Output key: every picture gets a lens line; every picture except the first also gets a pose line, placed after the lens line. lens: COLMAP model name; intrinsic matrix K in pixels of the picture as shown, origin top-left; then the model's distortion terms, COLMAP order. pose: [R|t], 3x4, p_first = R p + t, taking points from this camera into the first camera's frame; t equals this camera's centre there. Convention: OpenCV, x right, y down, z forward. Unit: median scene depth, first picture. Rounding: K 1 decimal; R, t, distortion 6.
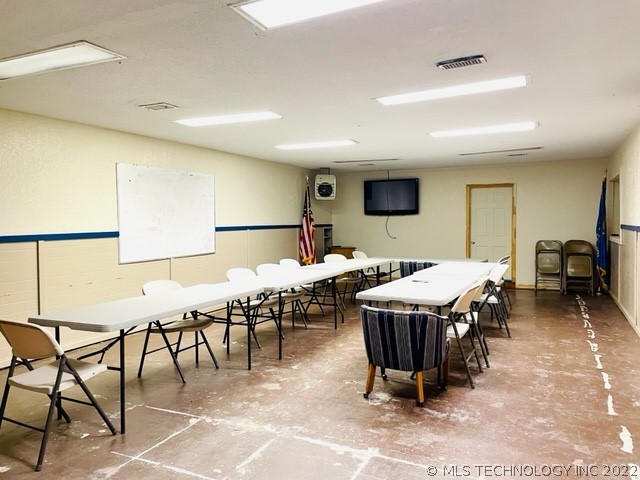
lens RADIAL K [[484.3, 0, 320.1], [0, 484.3, 238.0], [0, 0, 1]] dist [0.023398, -0.056559]
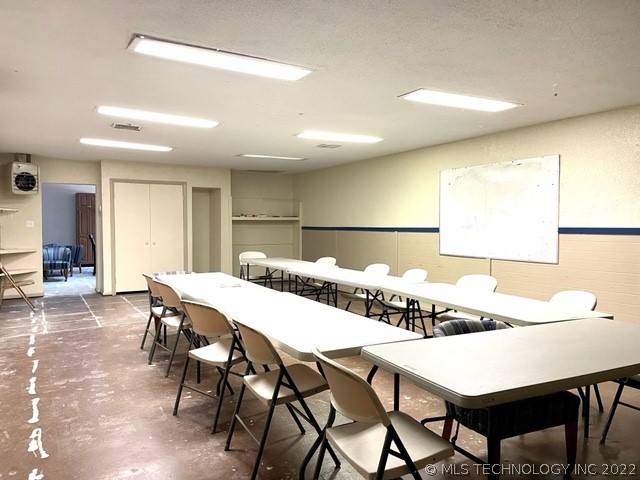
lens RADIAL K [[484.3, 0, 316.7], [0, 484.3, 241.5], [0, 0, 1]] dist [0.023398, -0.056559]
pose [[-0.558924, 0.041350, -0.828187, 1.143732], [-0.027267, 0.997299, 0.068195, -0.079920], [0.828770, 0.060698, -0.556287, 2.142677]]
